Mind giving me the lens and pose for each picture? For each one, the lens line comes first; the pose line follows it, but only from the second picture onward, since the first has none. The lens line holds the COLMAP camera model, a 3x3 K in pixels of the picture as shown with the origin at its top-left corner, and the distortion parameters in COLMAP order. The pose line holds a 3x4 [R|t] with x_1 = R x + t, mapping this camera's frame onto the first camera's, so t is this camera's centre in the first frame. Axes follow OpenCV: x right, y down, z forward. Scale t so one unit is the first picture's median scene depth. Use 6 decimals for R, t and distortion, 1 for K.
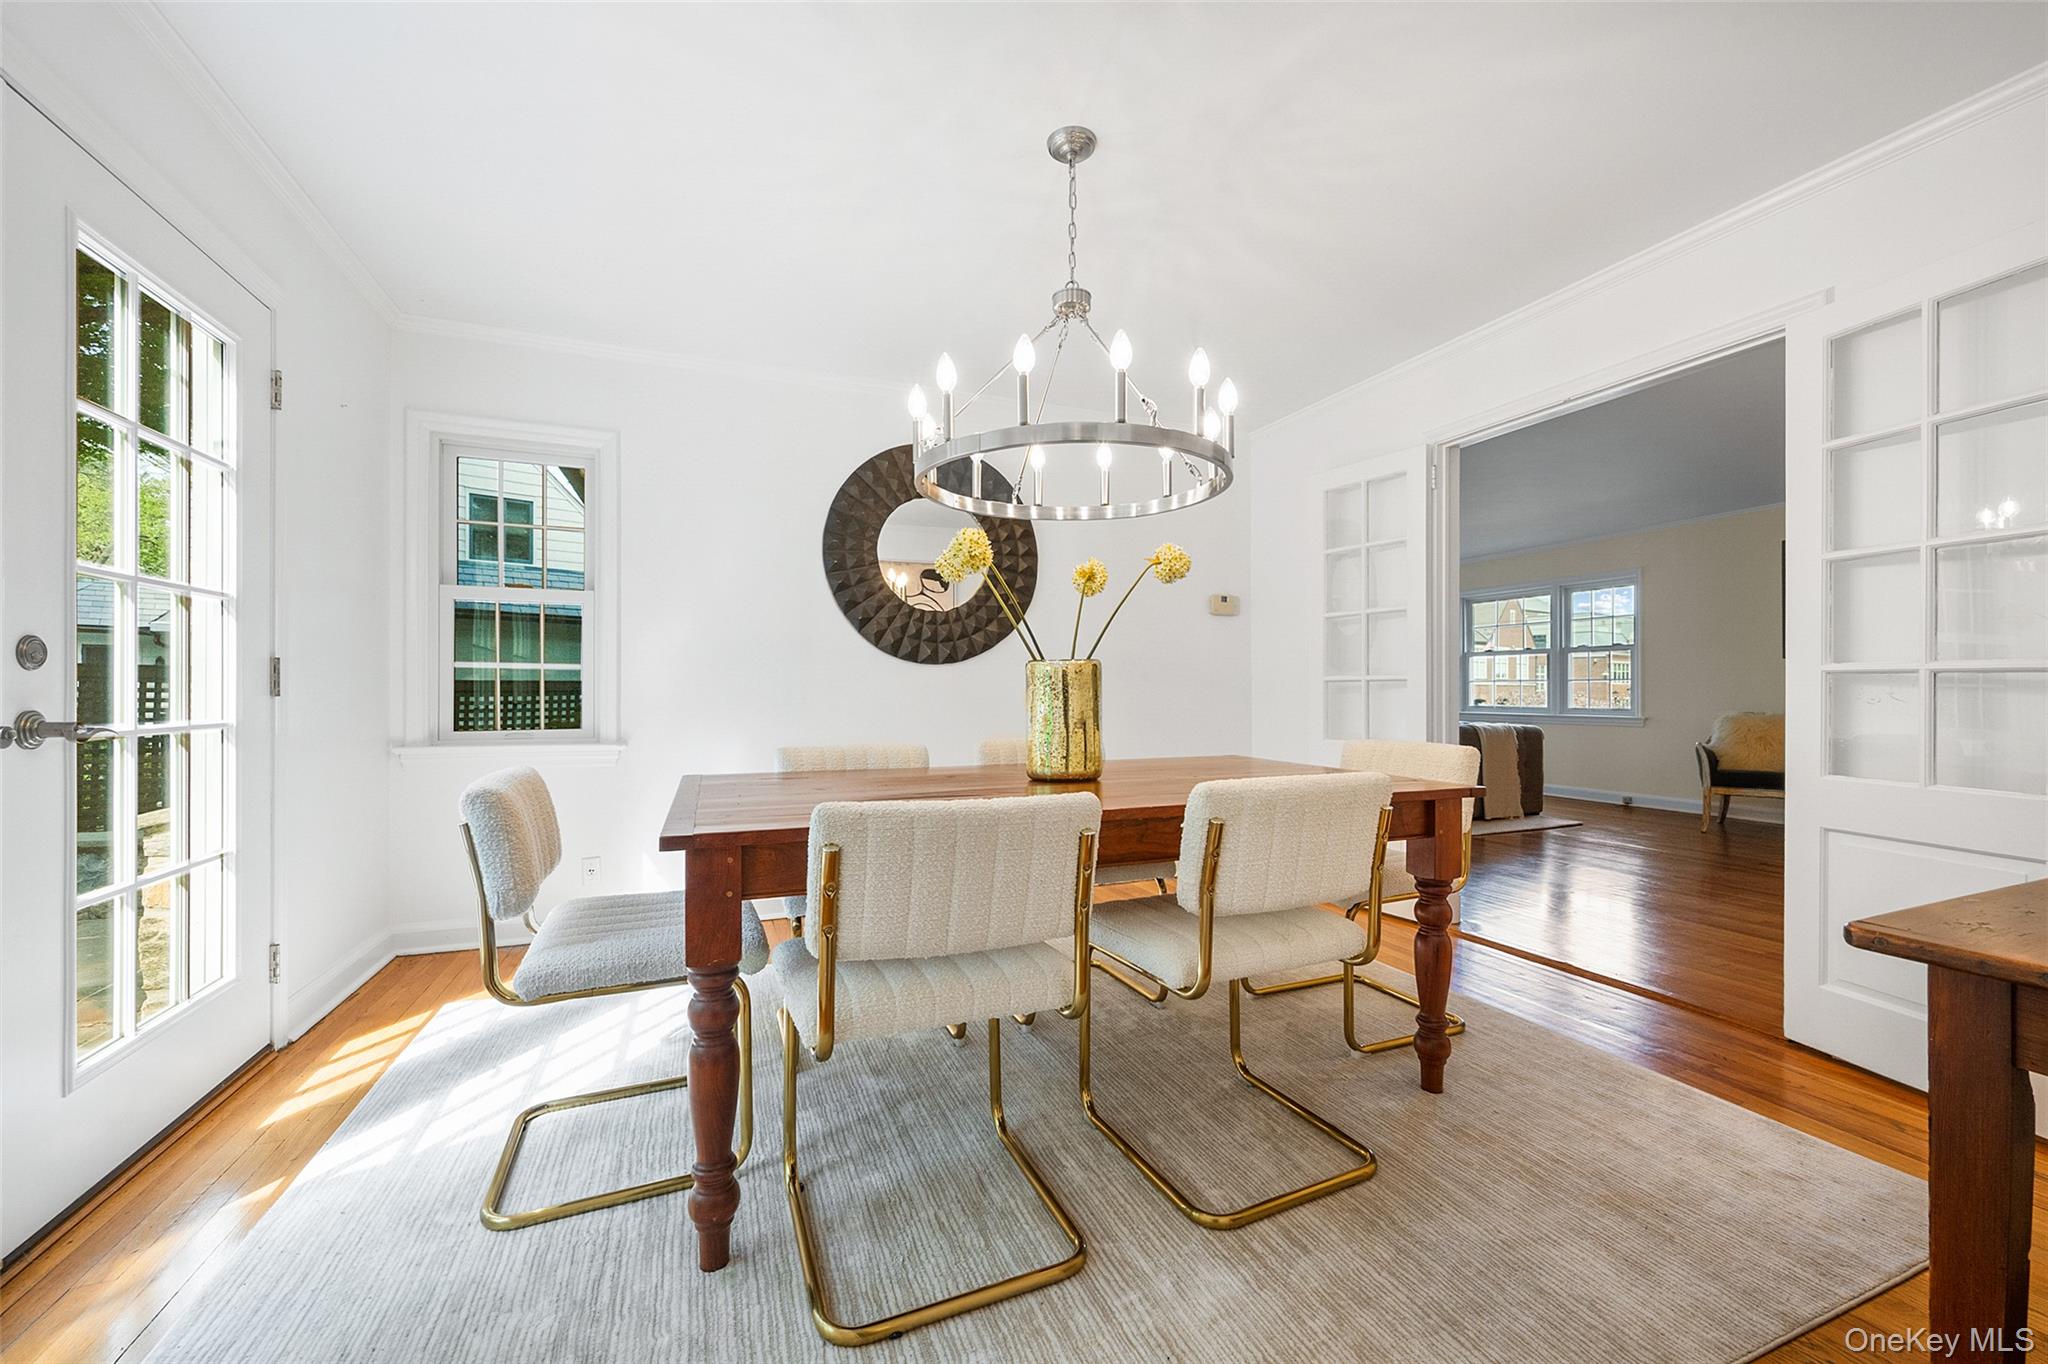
lens RADIAL K [[824.1, 0, 1033.8], [0, 824.1, 693.5], [0, 0, 1]] dist [-0.001246, 0.000129]
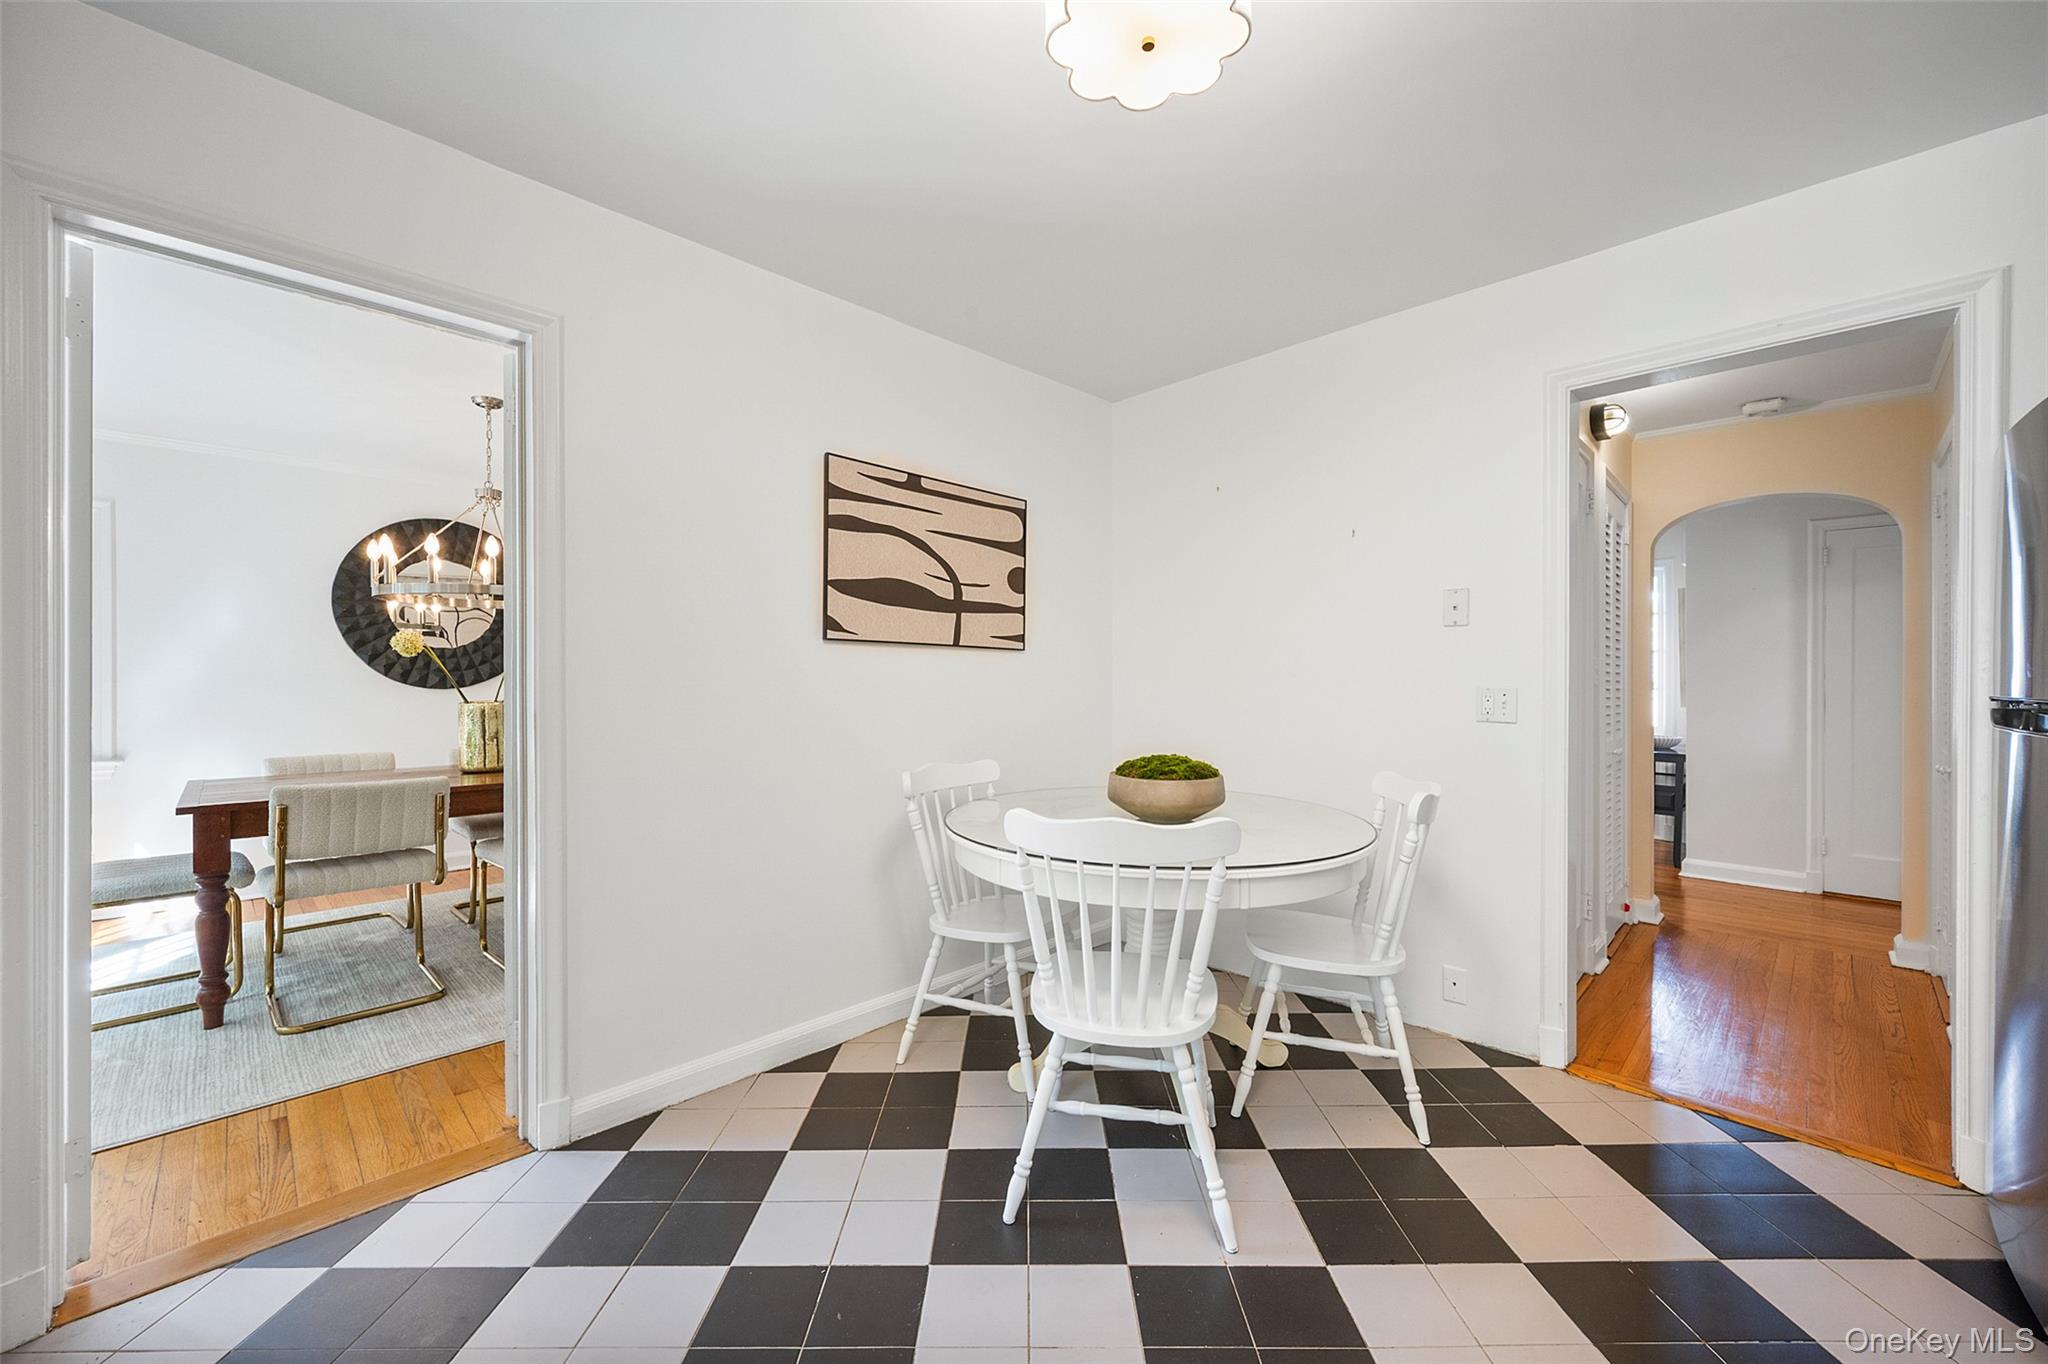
lens RADIAL K [[835.4, 0, 1059.5], [0, 835.4, 685.1], [0, 0, 1]] dist [-0.000262, 0.000085]
pose [[0.916551, -0.003026, 0.399906, 0.548597], [0.001994, 0.999994, 0.002995, -0.098566], [-0.399913, -0.001948, 0.916551, -1.339772]]
